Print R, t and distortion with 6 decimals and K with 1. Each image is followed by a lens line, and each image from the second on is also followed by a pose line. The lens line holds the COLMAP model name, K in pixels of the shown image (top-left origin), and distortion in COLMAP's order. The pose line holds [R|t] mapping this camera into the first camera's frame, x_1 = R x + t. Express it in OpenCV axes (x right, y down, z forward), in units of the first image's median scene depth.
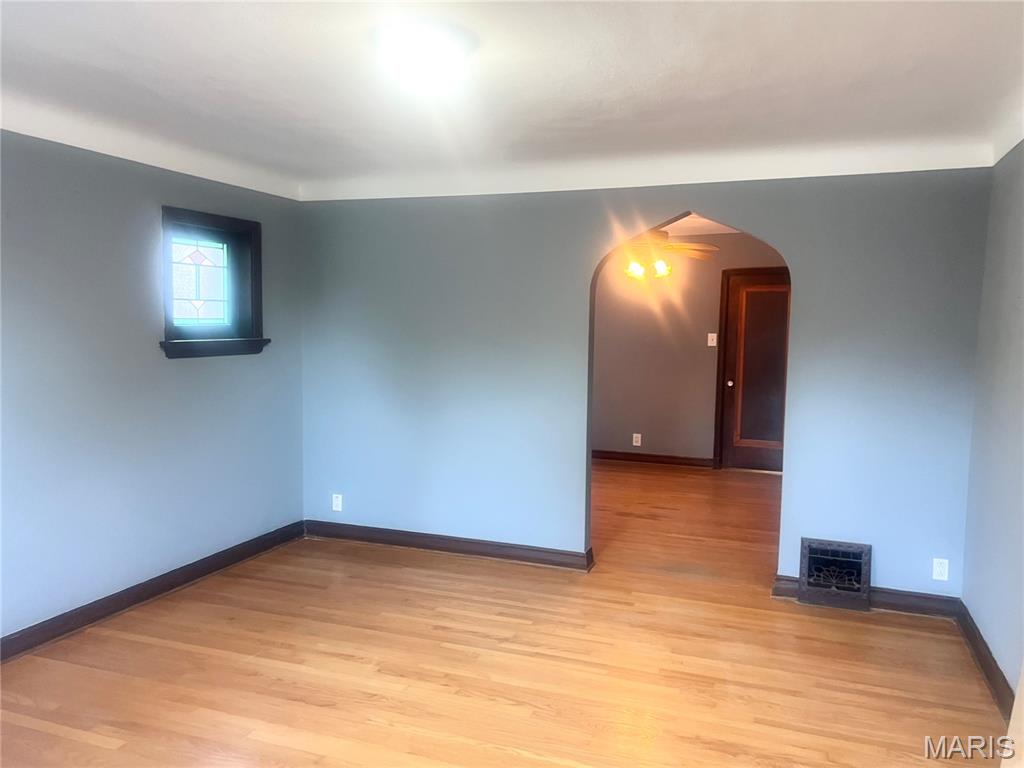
lens RADIAL K [[770.3, 0, 510.7], [0, 770.3, 382.3], [0, 0, 1]] dist [0.021046, -0.016274]
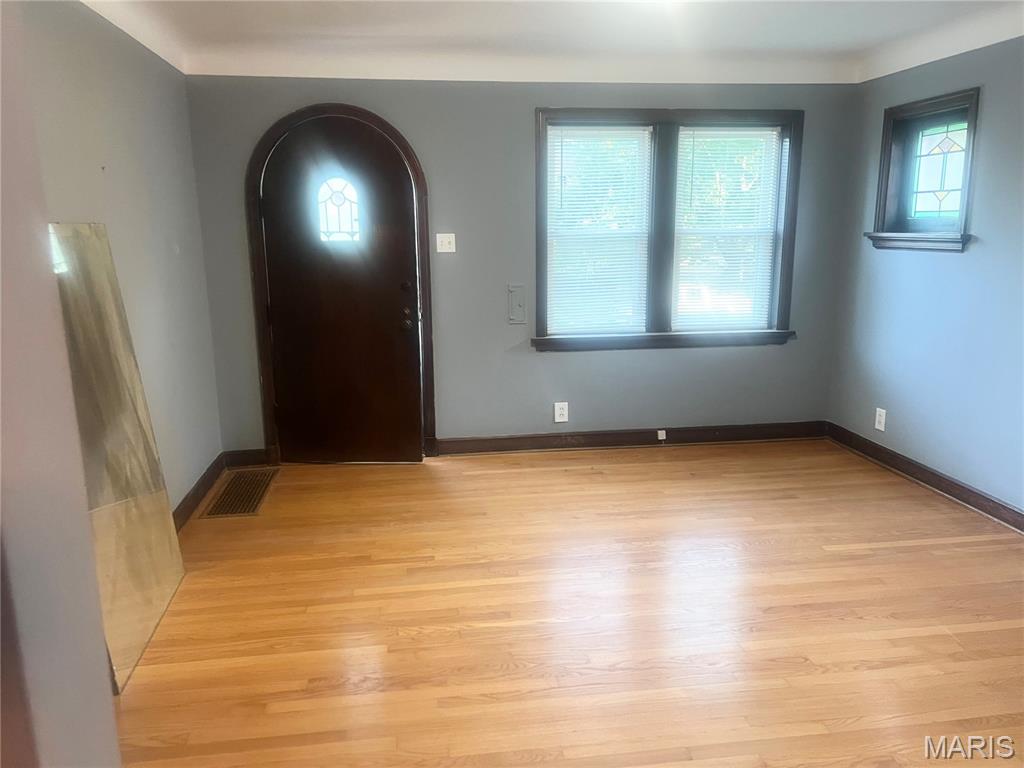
lens RADIAL K [[770.3, 0, 504.0], [0, 770.3, 387.9], [0, 0, 1]] dist [0.021046, -0.016274]
pose [[-0.889005, 0.085650, -0.449816, 0.485458], [-0.042562, 0.962641, 0.267416, -0.106152], [0.455915, 0.256879, -0.852147, 1.597567]]
